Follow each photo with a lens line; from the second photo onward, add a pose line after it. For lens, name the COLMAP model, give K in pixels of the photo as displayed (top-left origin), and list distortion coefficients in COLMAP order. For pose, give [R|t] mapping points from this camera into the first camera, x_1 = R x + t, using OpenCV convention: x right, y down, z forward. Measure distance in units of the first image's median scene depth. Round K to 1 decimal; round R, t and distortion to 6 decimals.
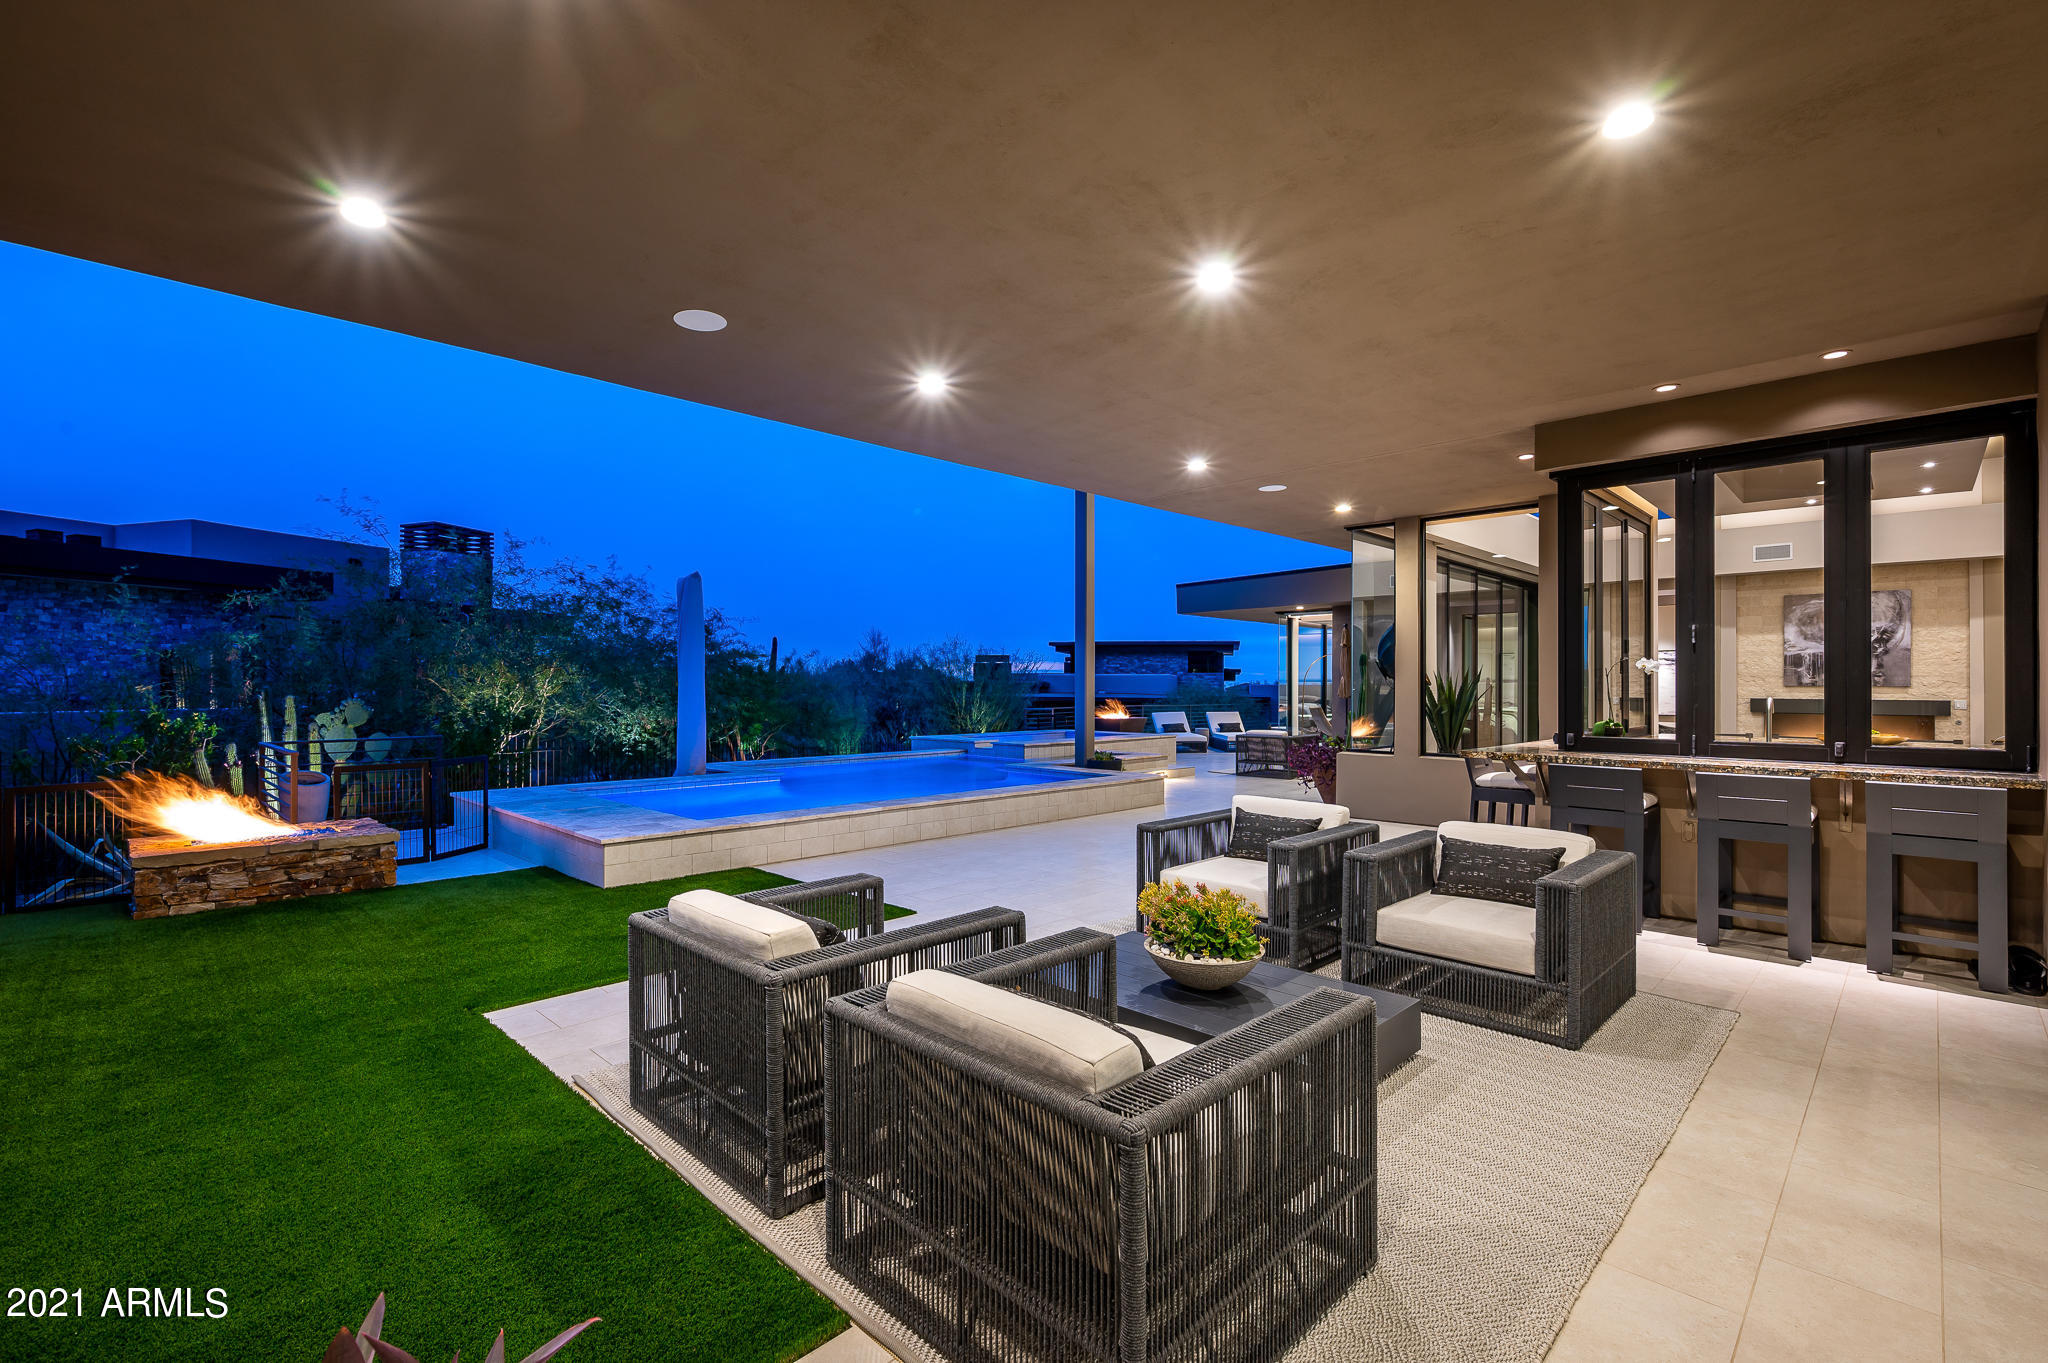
lens RADIAL K [[931.0, 0, 1001.9], [0, 931.0, 683.2], [0, 0, 1]] dist [0.000850, -0.000097]
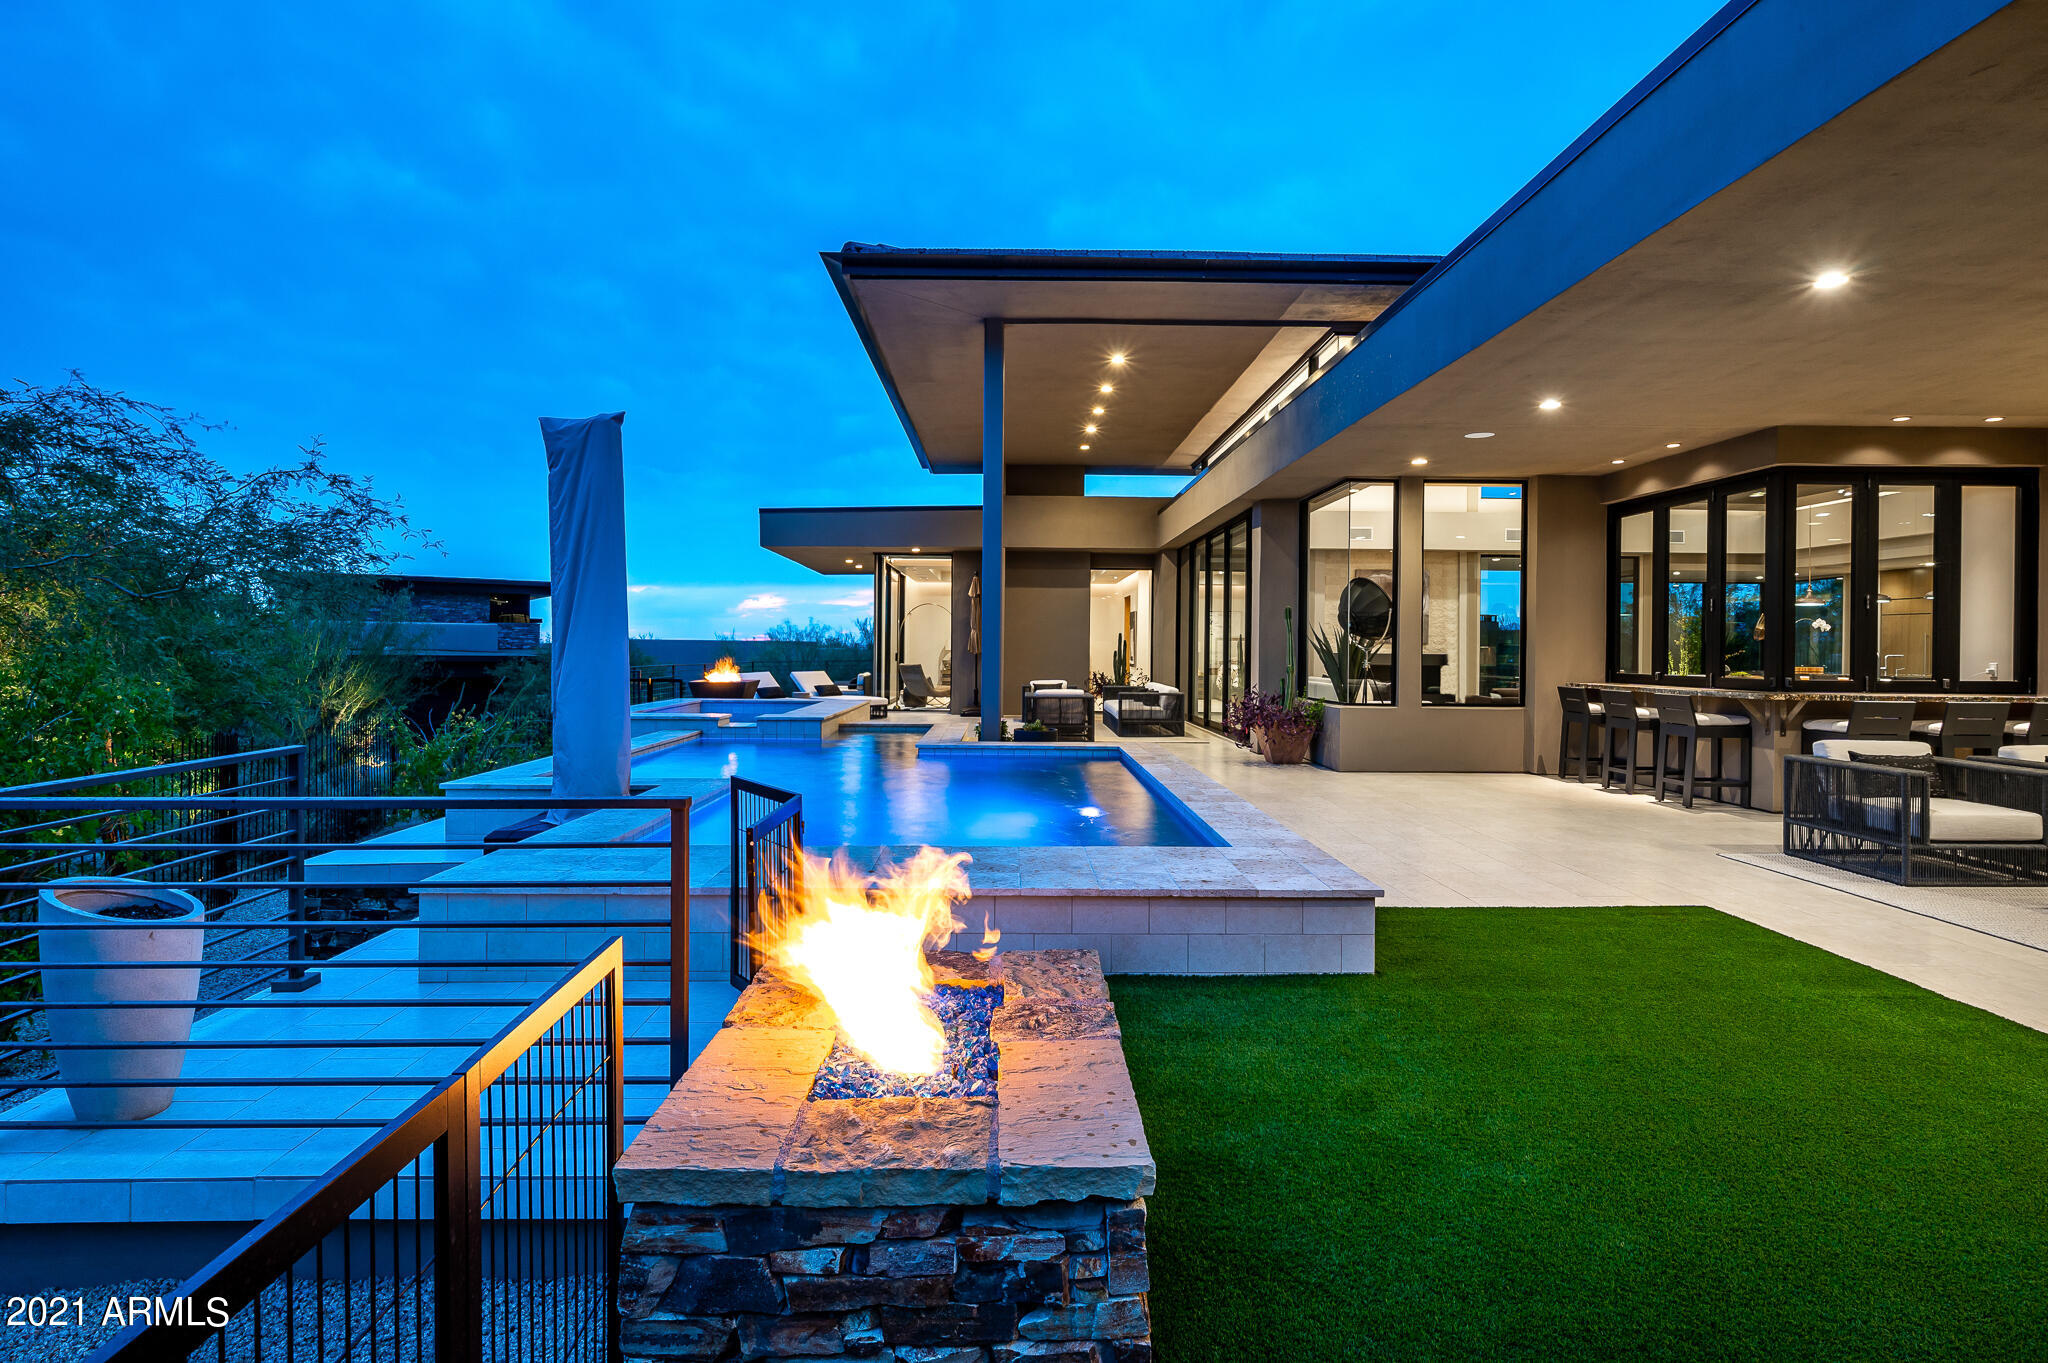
lens RADIAL K [[1086.3, 0, 1027.0], [0, 1086.3, 678.2], [0, 0, 1]] dist [0.005637, -0.000074]
pose [[0.687872, -0.019631, 0.725567, -0.535283], [-0.007886, 0.999373, 0.034515, 0.004832], [-0.725789, -0.029464, 0.687286, 0.344386]]
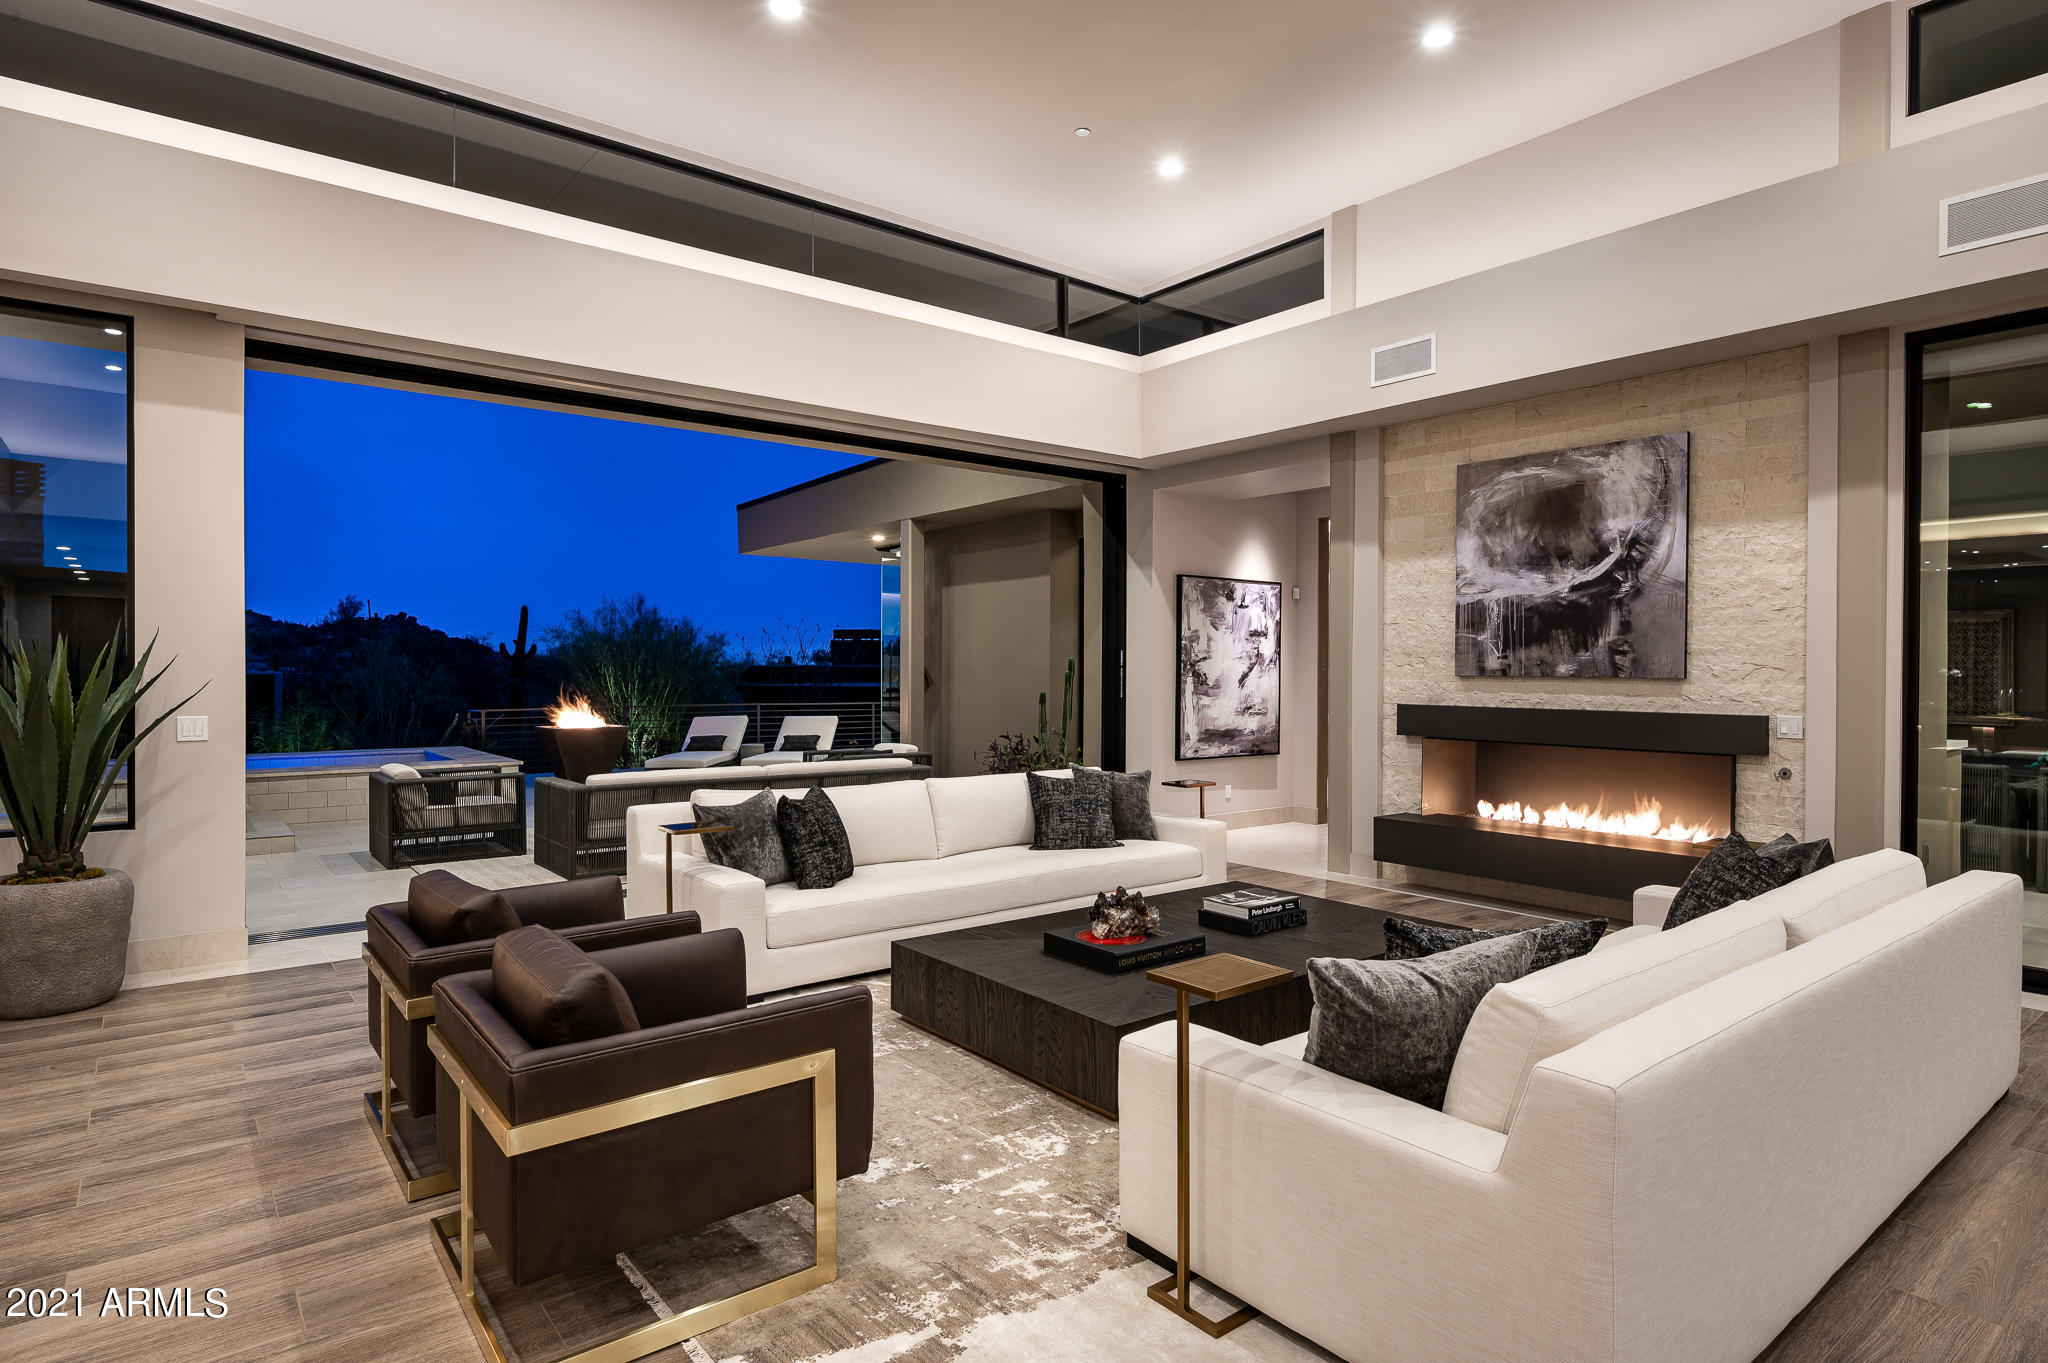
lens RADIAL K [[1108.7, 0, 1029.1], [0, 1108.7, 686.9], [0, 0, 1]] dist [0.000123, 0.000361]
pose [[0.994279, -0.003608, -0.106749, 0.740632], [0.005910, 0.999757, 0.021259, -0.004470], [0.106646, -0.021768, 0.994059, 0.498593]]
